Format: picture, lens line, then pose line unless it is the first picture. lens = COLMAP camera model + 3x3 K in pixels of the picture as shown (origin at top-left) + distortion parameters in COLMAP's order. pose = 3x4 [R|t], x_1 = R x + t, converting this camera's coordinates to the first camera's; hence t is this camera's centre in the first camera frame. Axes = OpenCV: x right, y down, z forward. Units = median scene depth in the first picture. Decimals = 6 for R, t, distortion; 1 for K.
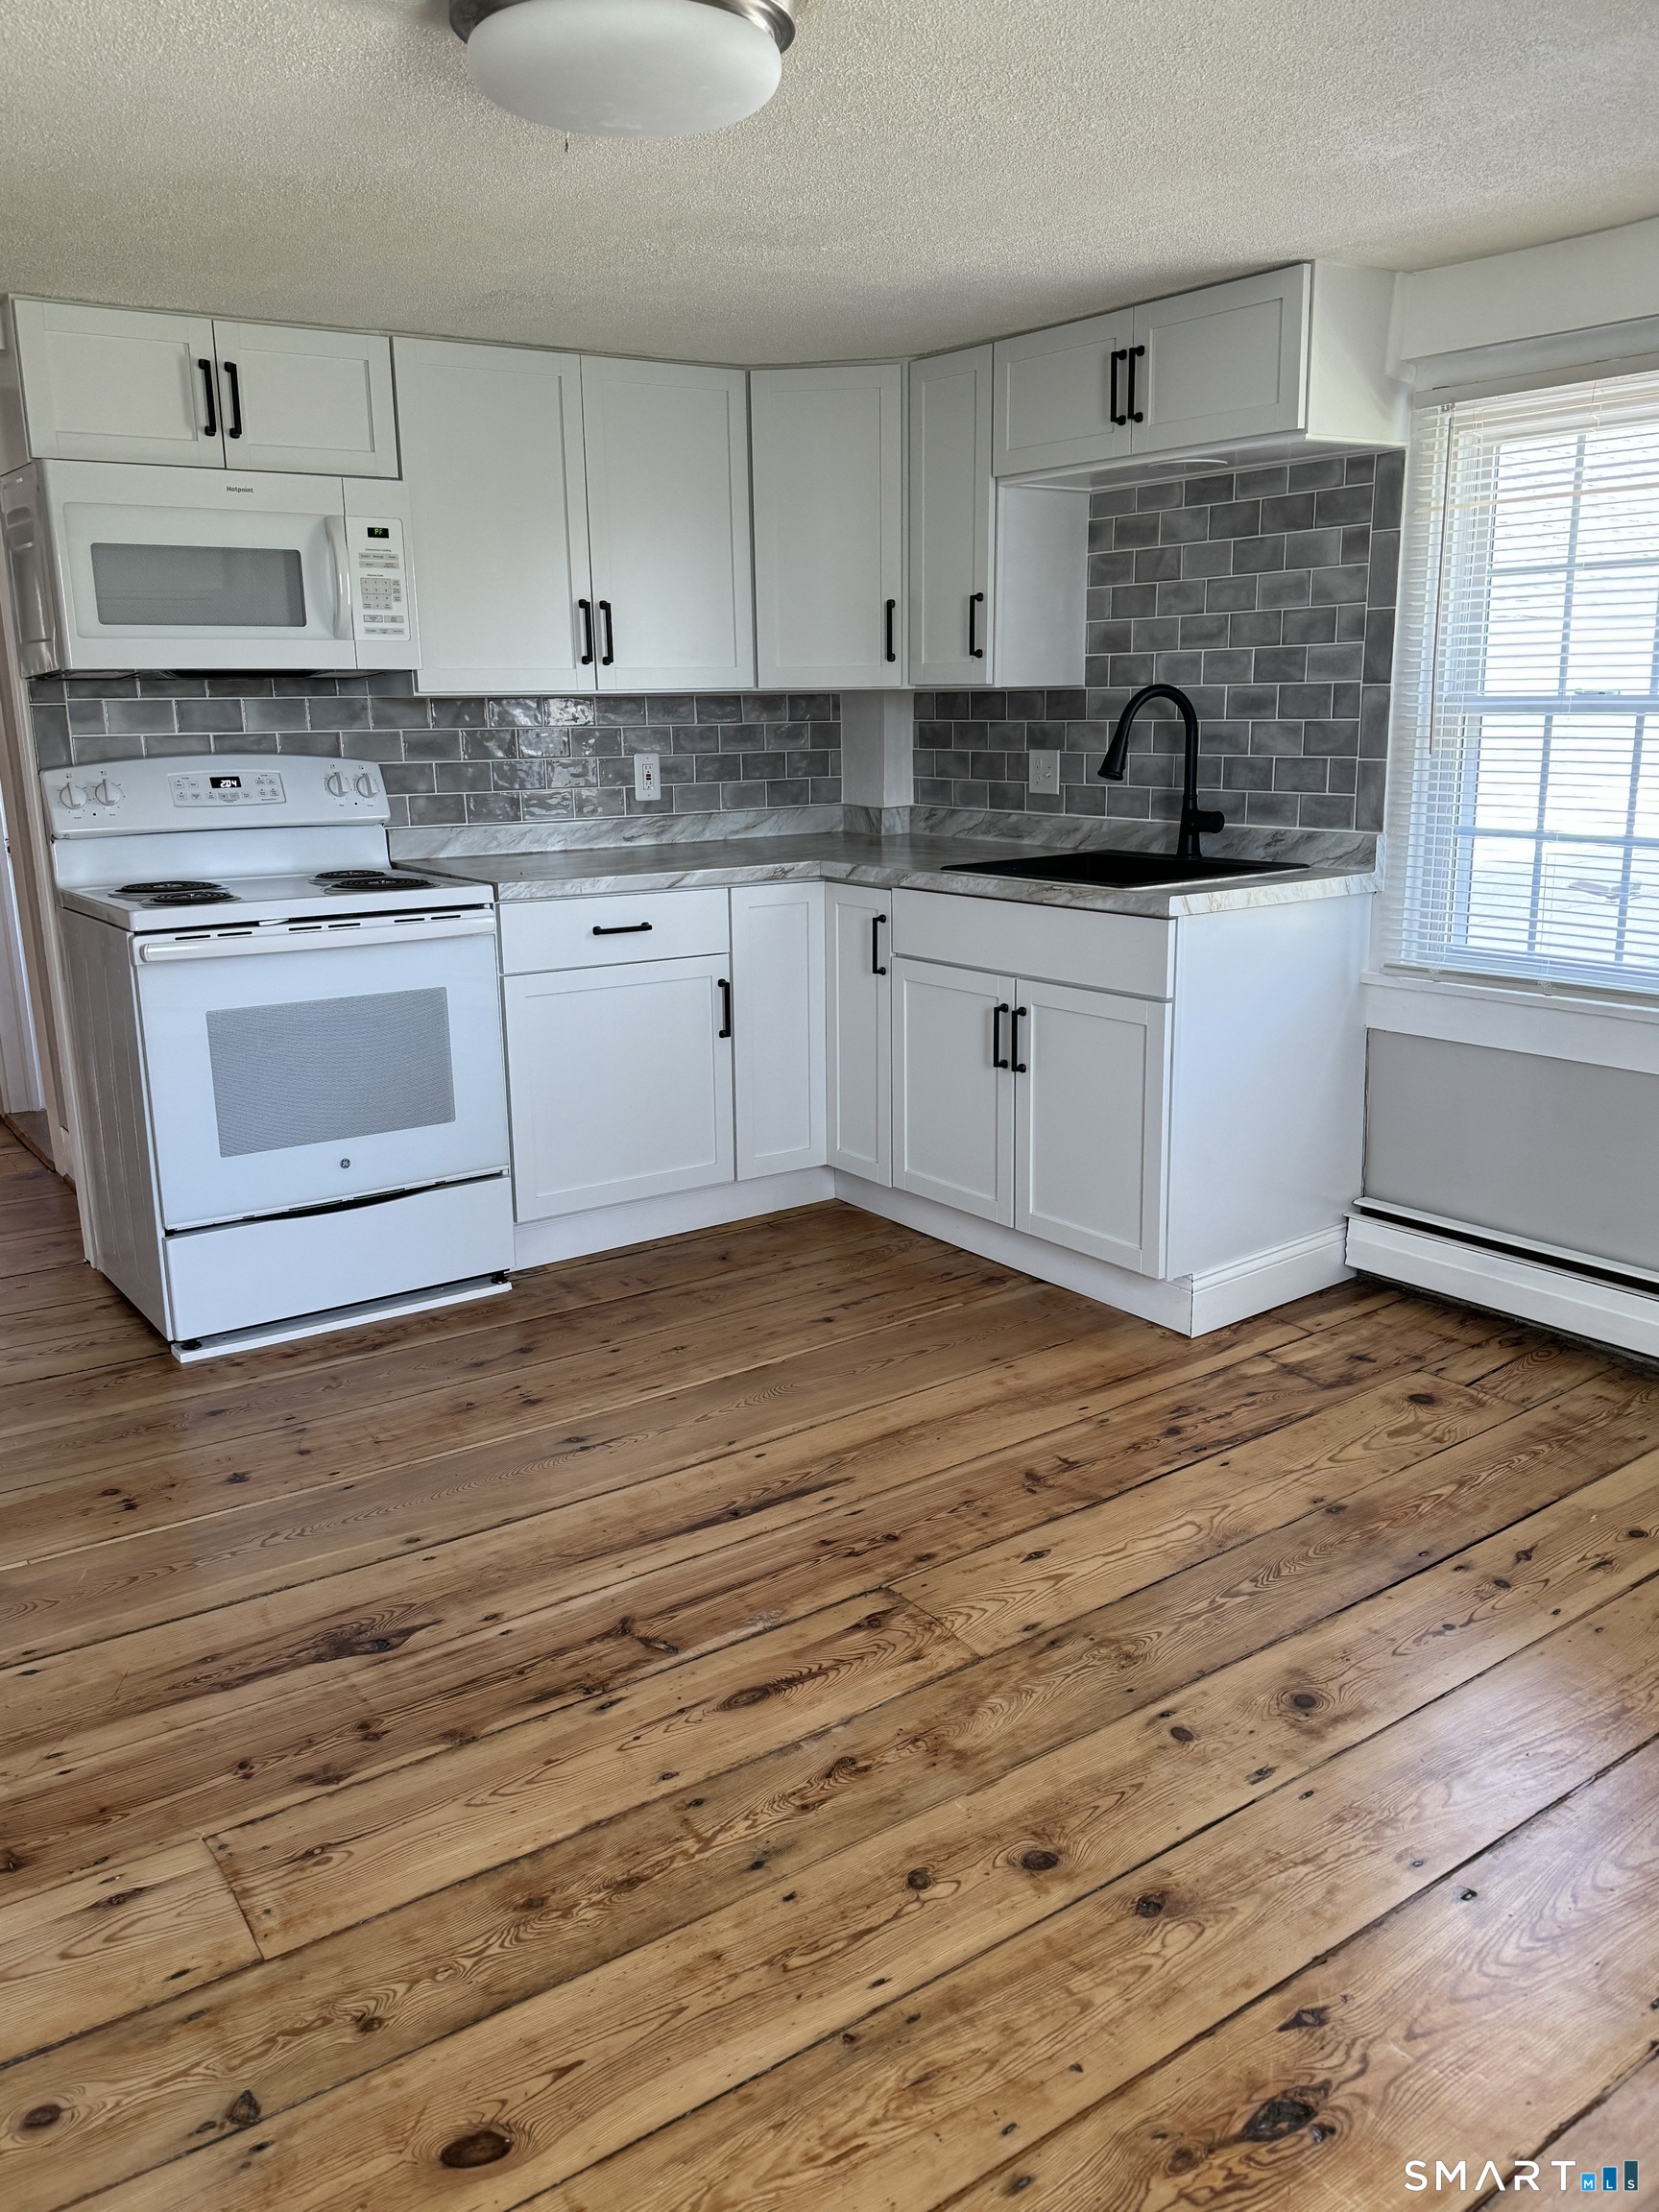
lens RADIAL K [[1727.2, 0, 836.8], [0, 1727.2, 1117.0], [0, 0, 1]] dist [0.160823, -0.320057]
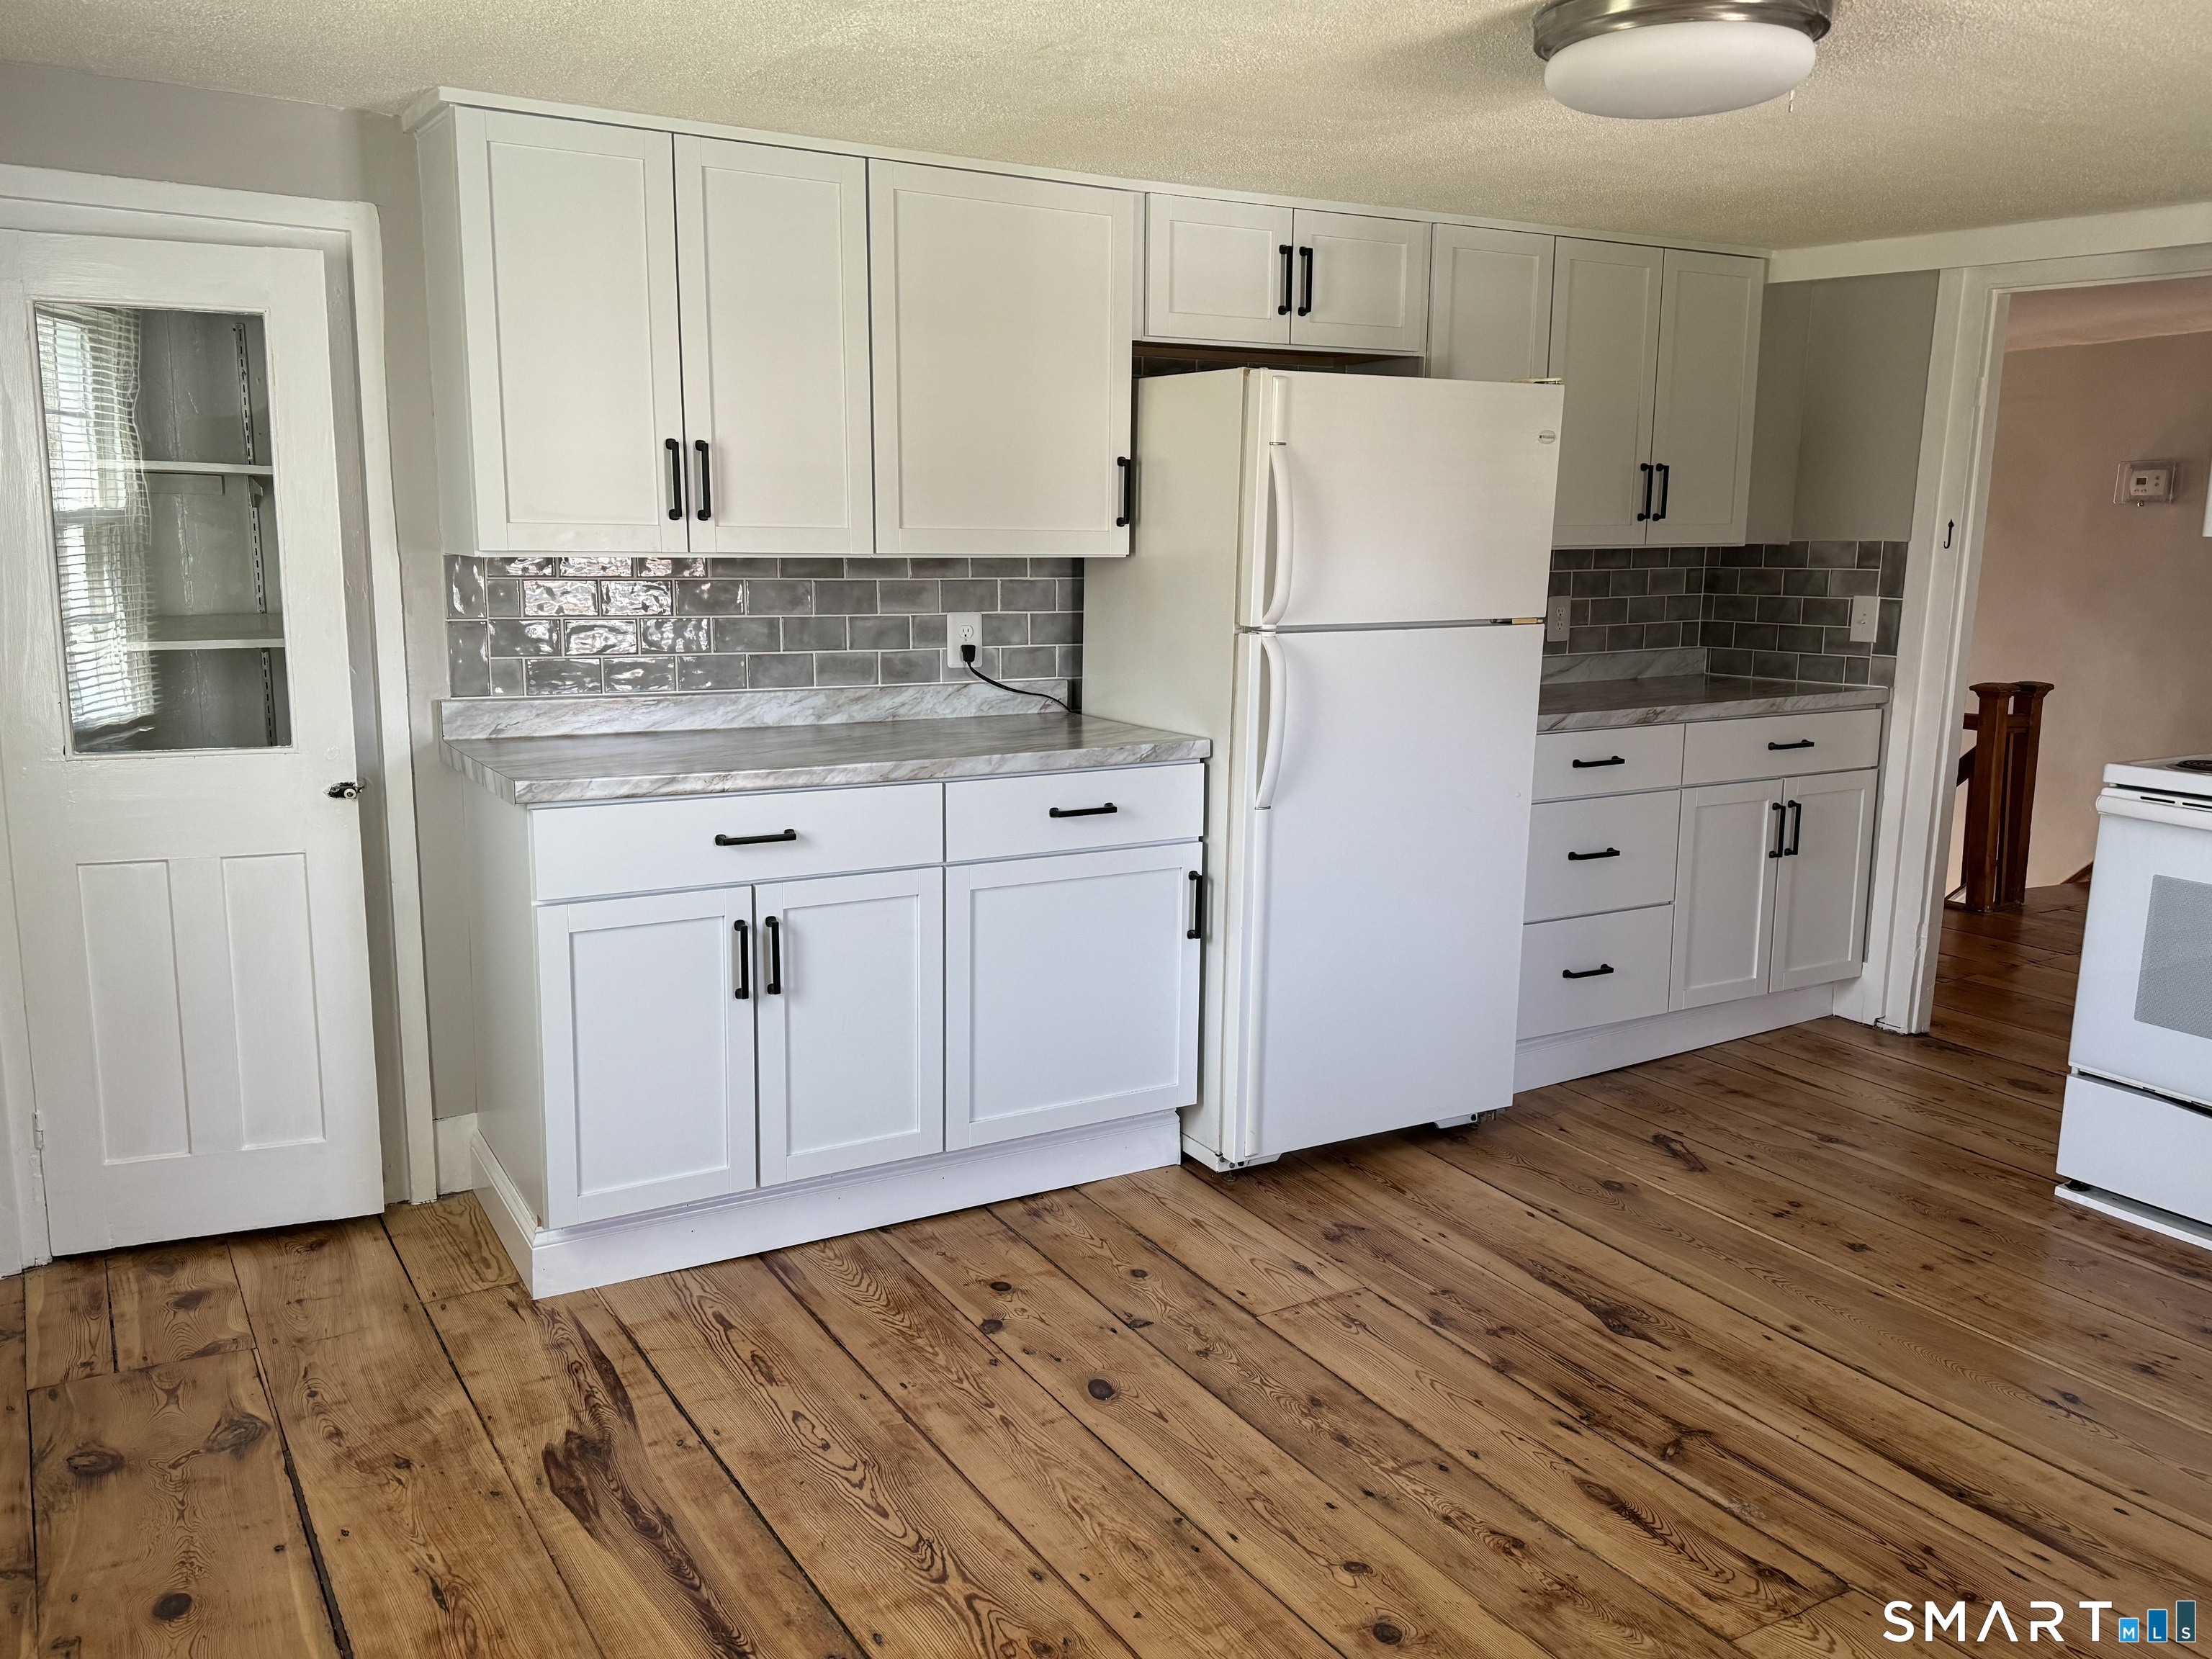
lens RADIAL K [[1740.5, 0, 1095.8], [0, 1740.5, 825.4], [0, 0, 1]] dist [0.048096, -0.075065]
pose [[-0.084011, 0.188708, -0.978433, 0.652981], [-0.251201, 0.946181, 0.204056, -0.137003], [0.964282, 0.262927, -0.032086, 0.429878]]
